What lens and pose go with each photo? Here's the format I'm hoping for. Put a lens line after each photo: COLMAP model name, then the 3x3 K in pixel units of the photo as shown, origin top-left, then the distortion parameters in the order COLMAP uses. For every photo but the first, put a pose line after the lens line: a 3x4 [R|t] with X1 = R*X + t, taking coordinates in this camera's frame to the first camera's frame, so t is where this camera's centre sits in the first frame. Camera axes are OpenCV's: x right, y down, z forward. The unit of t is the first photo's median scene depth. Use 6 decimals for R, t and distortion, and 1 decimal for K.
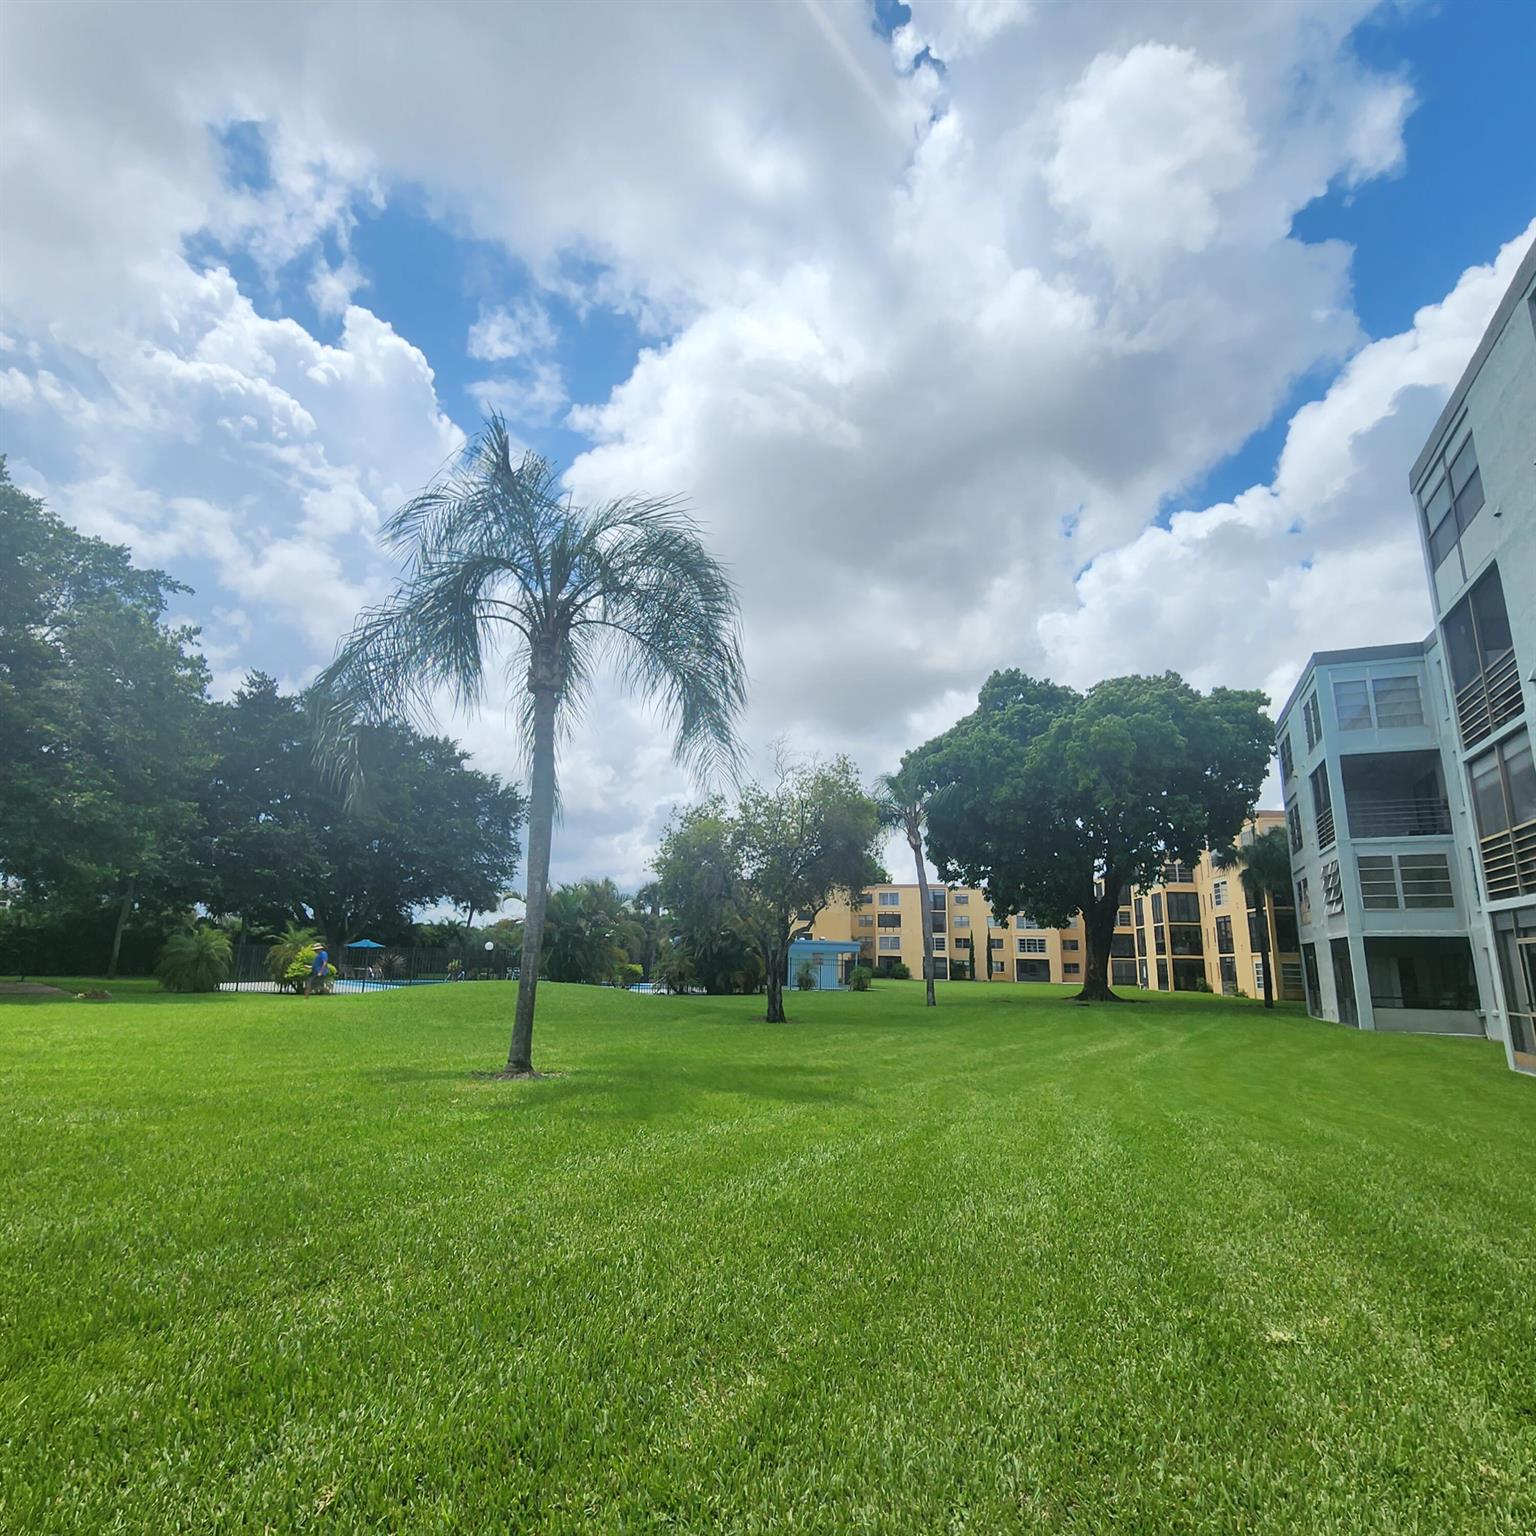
lens RADIAL K [[866.7, 0, 769.5], [0, 866.7, 769.4], [0, 0, 1]] dist [0.003578, 0.000767]
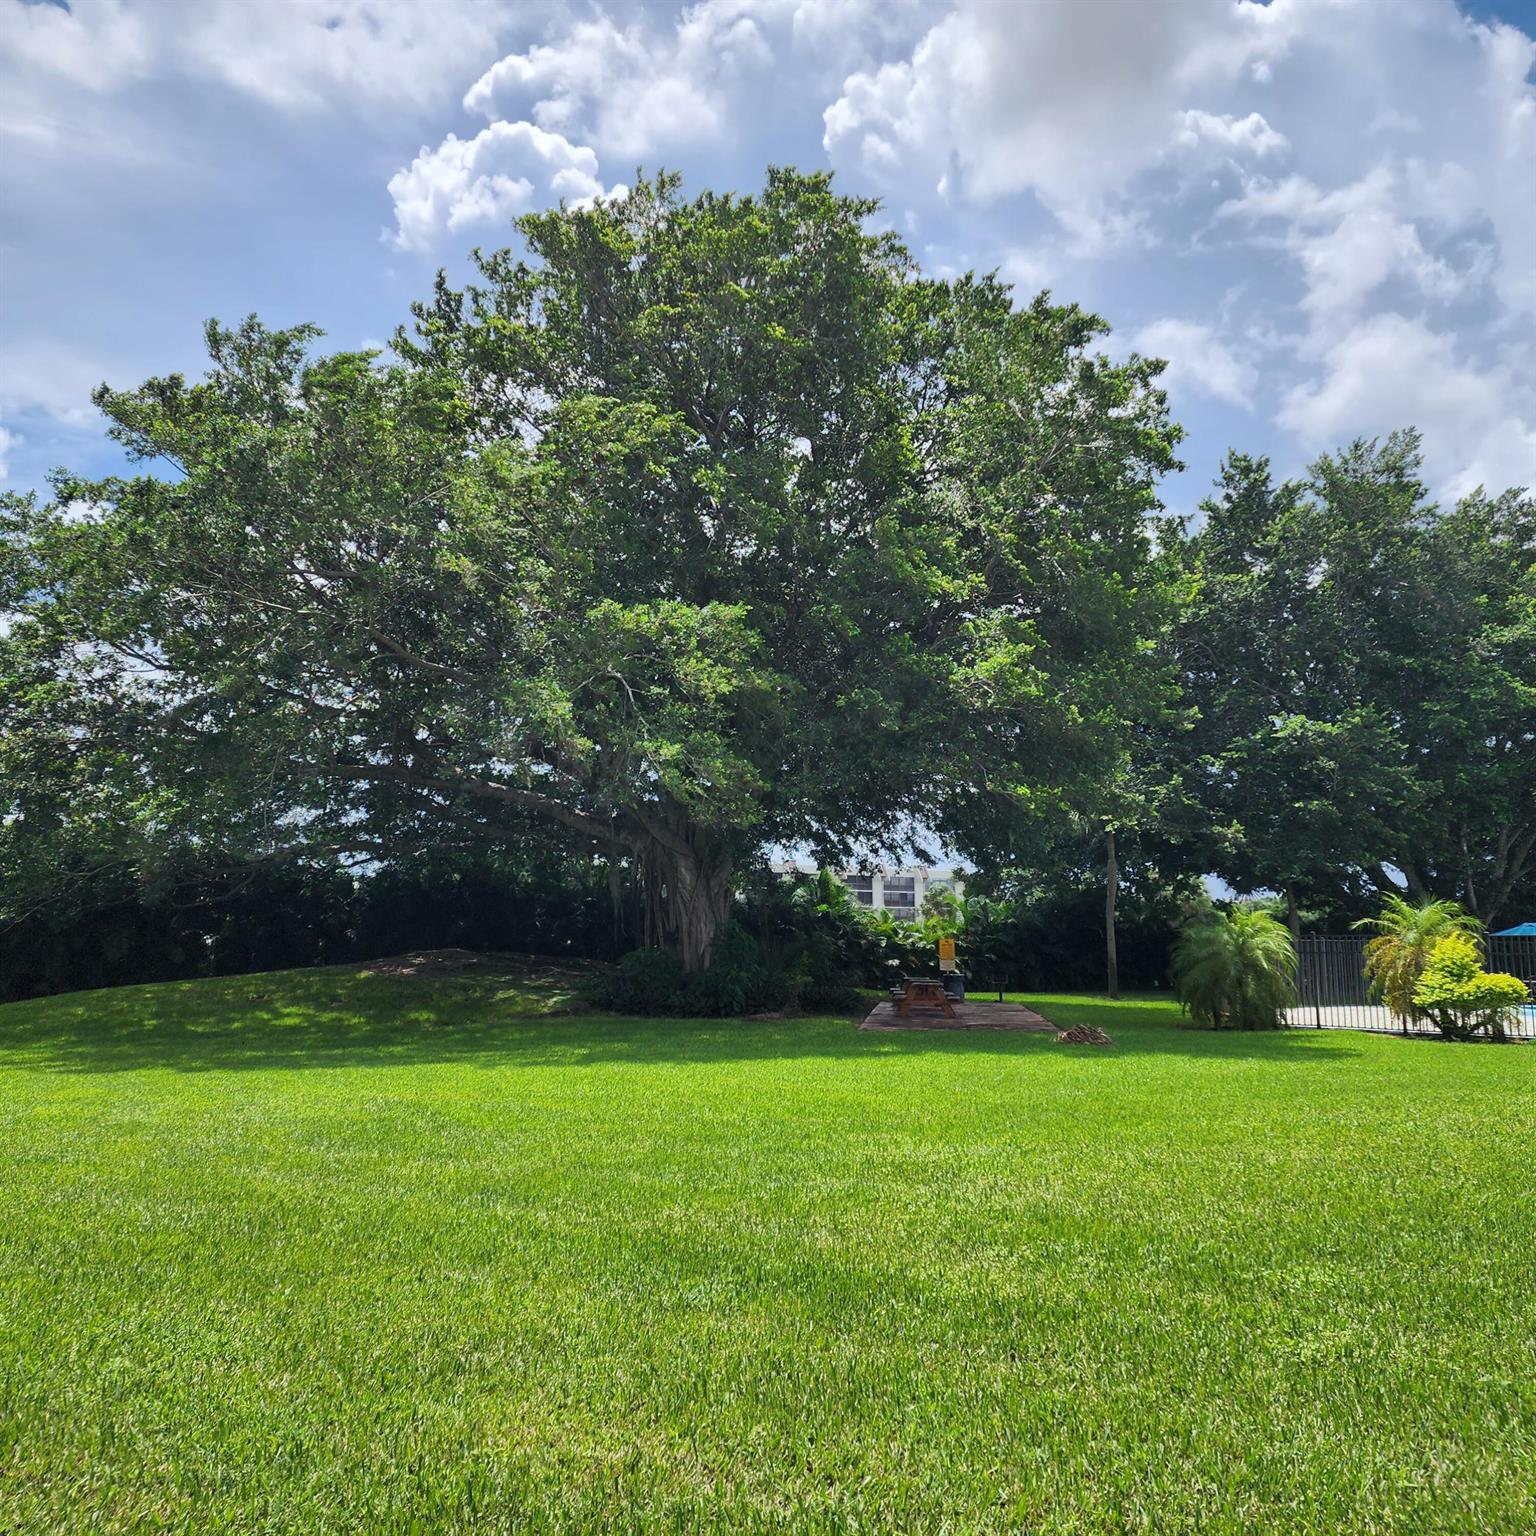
lens RADIAL K [[1403.5, 0, 767.7], [0, 1403.5, 767.4], [0, 0, 1]] dist [0.010470, 0.000000]
pose [[0.642223, -0.116570, -0.757602, -0.174745], [0.174413, 0.984666, -0.003658, 0.051191], [0.746412, -0.129786, 0.652706, 0.235998]]
